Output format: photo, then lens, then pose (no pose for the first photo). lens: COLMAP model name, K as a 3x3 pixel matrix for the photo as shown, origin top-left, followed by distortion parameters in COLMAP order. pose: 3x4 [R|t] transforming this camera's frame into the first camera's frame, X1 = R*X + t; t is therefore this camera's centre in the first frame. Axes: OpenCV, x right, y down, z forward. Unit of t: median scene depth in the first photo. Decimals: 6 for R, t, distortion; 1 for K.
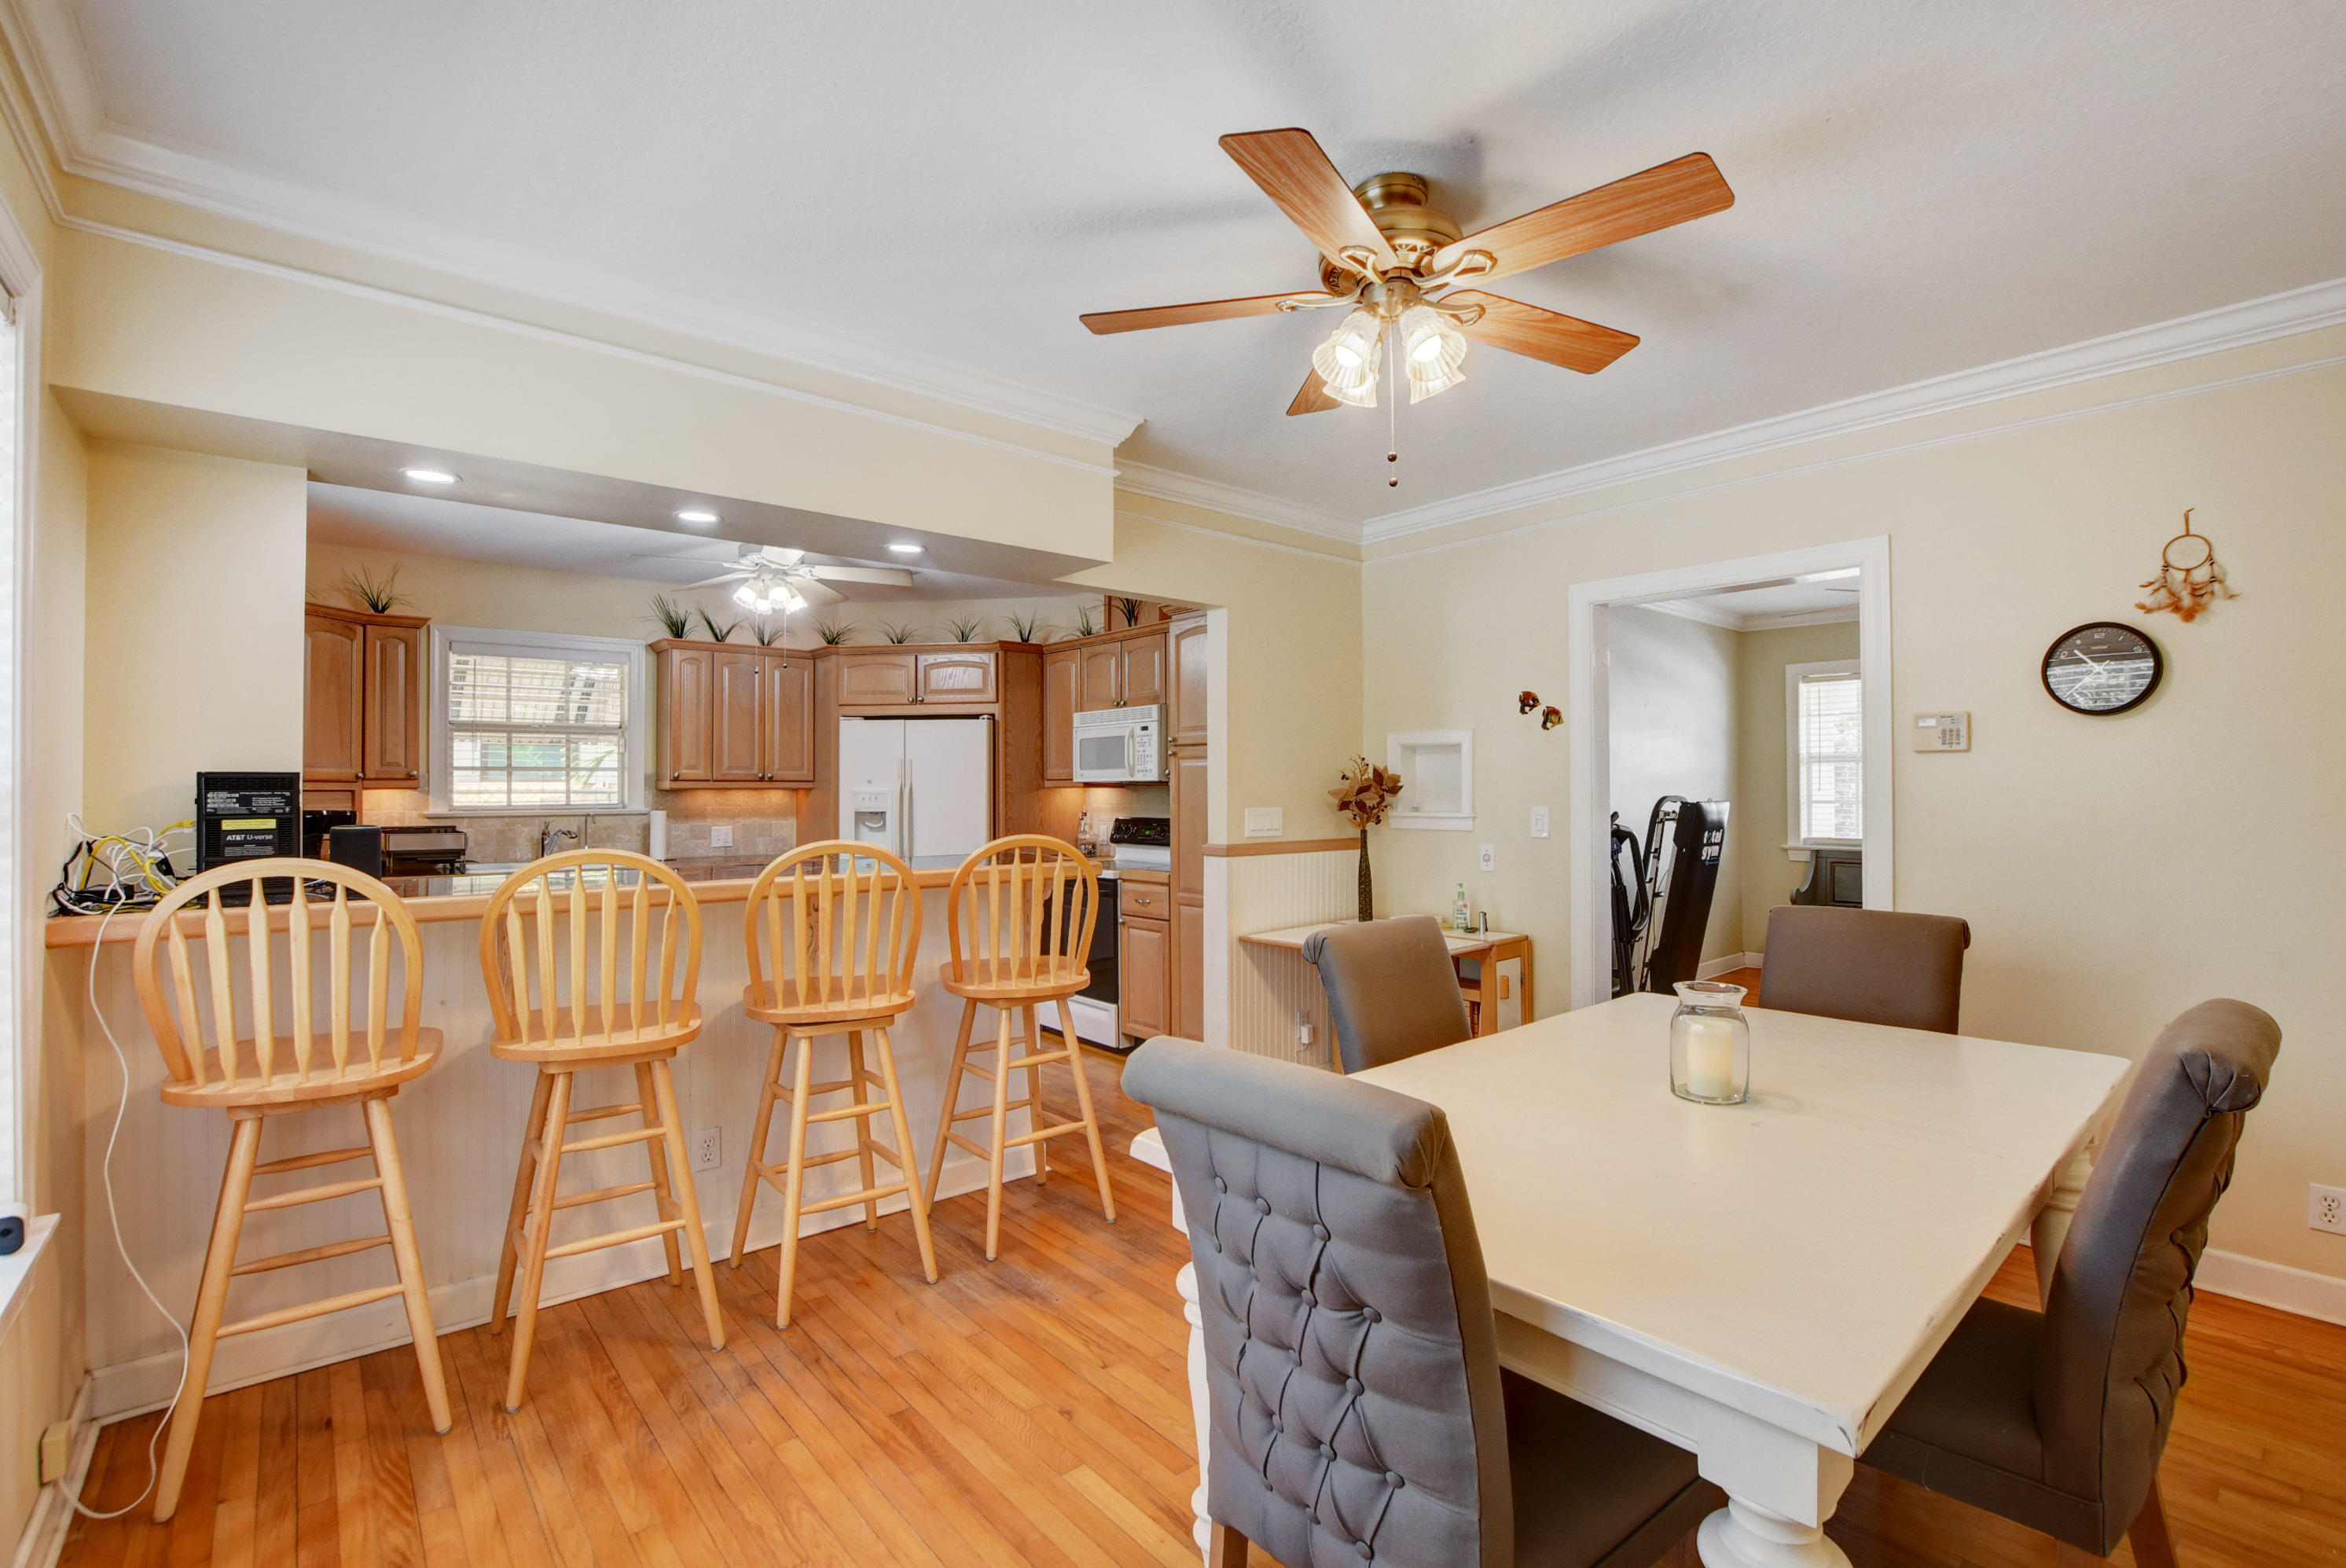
lens RADIAL K [[1036.0, 0, 1181.1], [0, 1036.0, 780.4], [0, 0, 1]] dist [-0.029877, 0.002900]
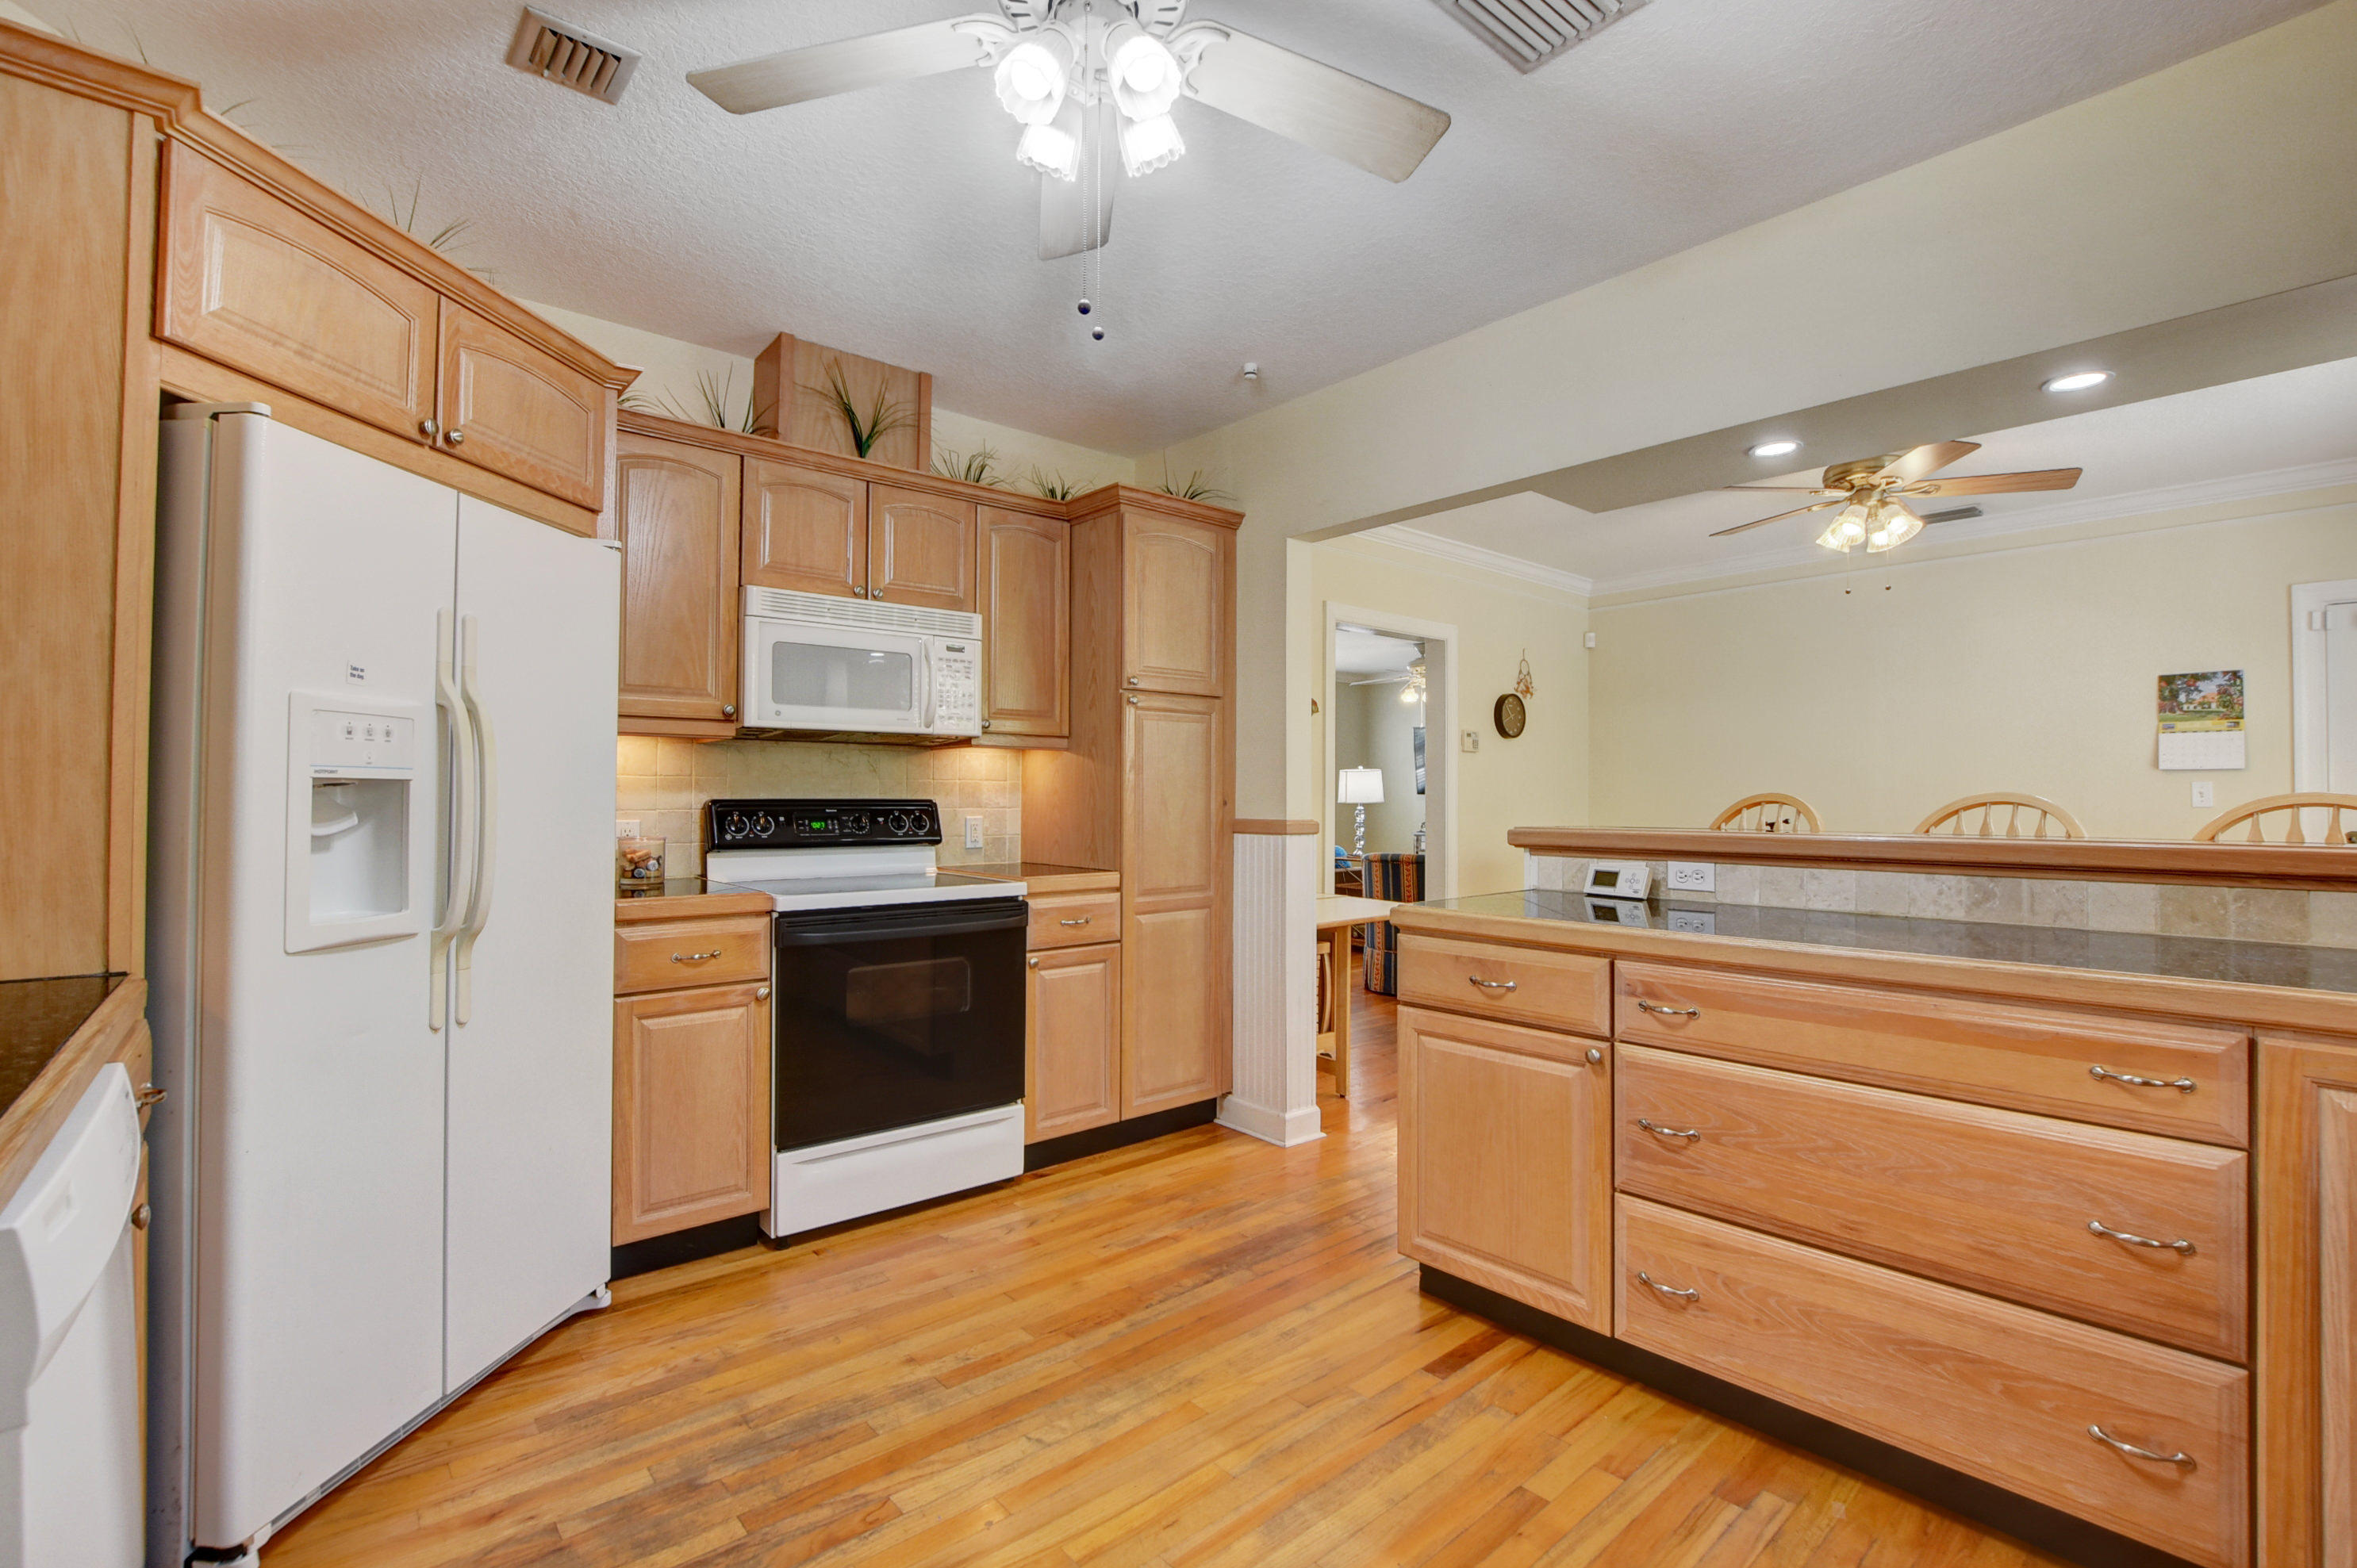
lens RADIAL K [[1040.7, 0, 1181.7], [0, 1040.7, 779.1], [0, 0, 1]] dist [-0.029877, 0.002900]
pose [[0.008408, 0.020567, 0.999753, -0.583832], [-0.011341, 0.999726, -0.020471, 0.033752], [-0.999900, -0.011166, 0.008639, 0.786636]]
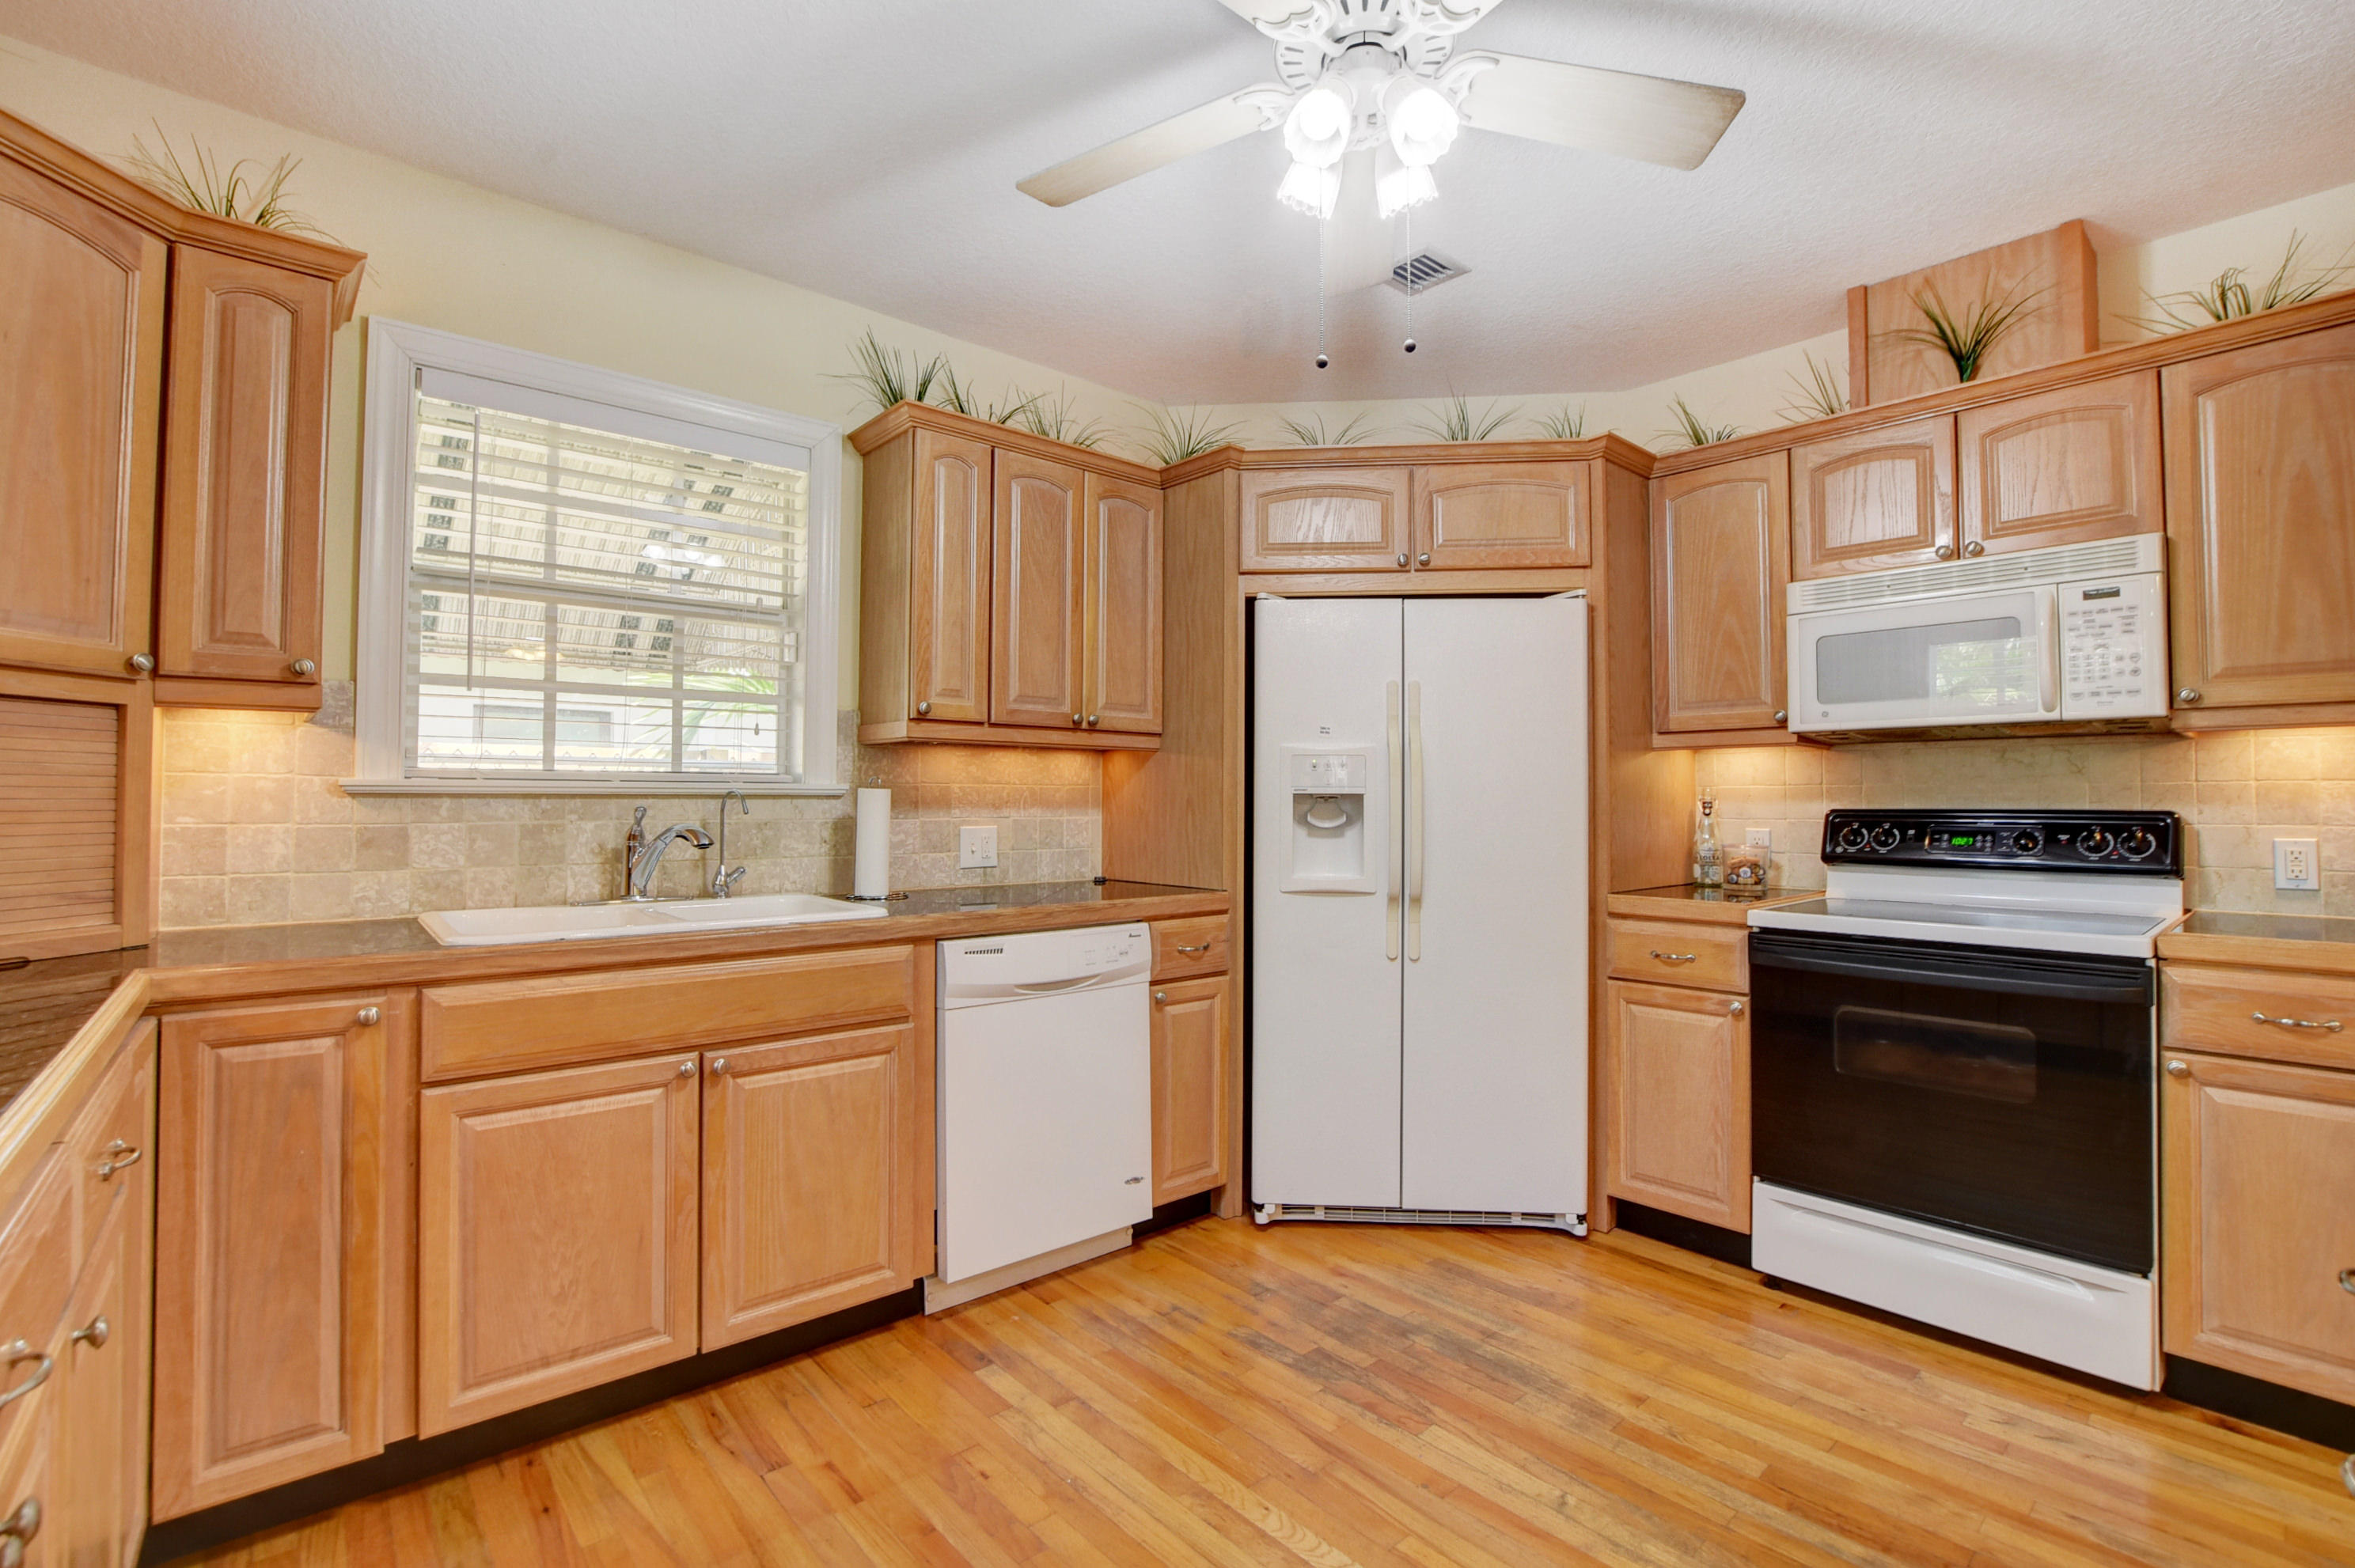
lens RADIAL K [[1039.8, 0, 1179.3], [0, 1039.8, 779.0], [0, 0, 1]] dist [-0.029877, 0.002900]
pose [[0.999946, 0.007469, 0.007185, -0.376761], [-0.007367, 0.999873, -0.014147, 0.030824], [-0.007289, 0.014093, 0.999874, 0.540220]]
